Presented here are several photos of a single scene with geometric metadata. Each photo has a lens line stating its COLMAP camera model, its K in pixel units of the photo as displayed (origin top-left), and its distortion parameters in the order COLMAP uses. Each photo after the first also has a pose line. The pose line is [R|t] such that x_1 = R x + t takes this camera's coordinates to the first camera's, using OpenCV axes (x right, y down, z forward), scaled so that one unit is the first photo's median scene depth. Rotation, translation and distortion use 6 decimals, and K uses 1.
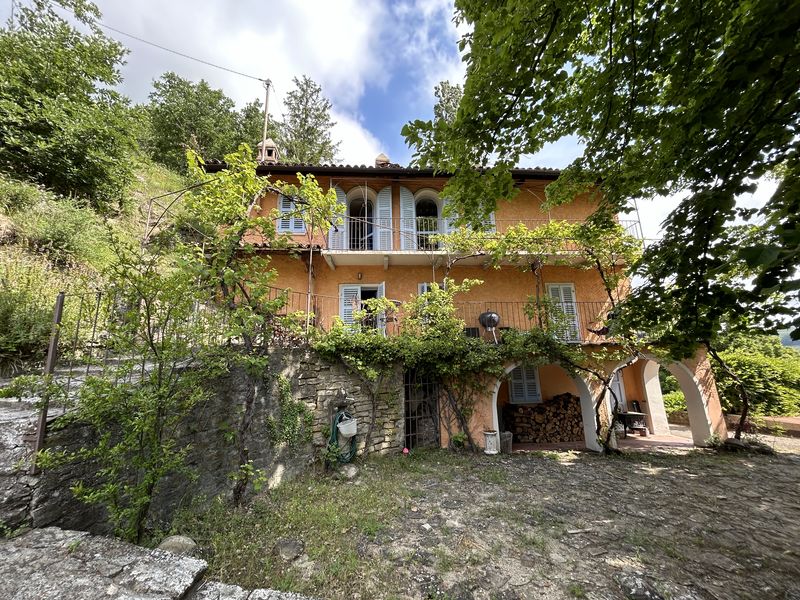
lens RADIAL K [[321.9, 0, 400.0], [0, 321.9, 300.0], [0, 0, 1]] dist [0.000639, -0.000250]
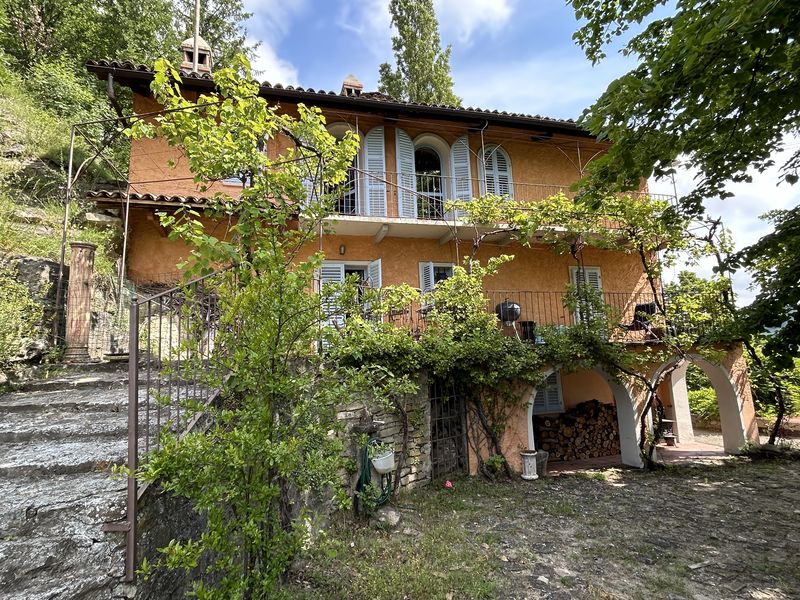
lens RADIAL K [[429.7, 0, 400.0], [0, 429.7, 300.0], [0, 0, 1]] dist [-0.004969, 0.001665]
pose [[0.981117, 0.014411, 0.192878, -0.246660], [-0.026654, 0.997780, 0.061028, -0.031813], [-0.191570, -0.065016, 0.979323, 0.023064]]
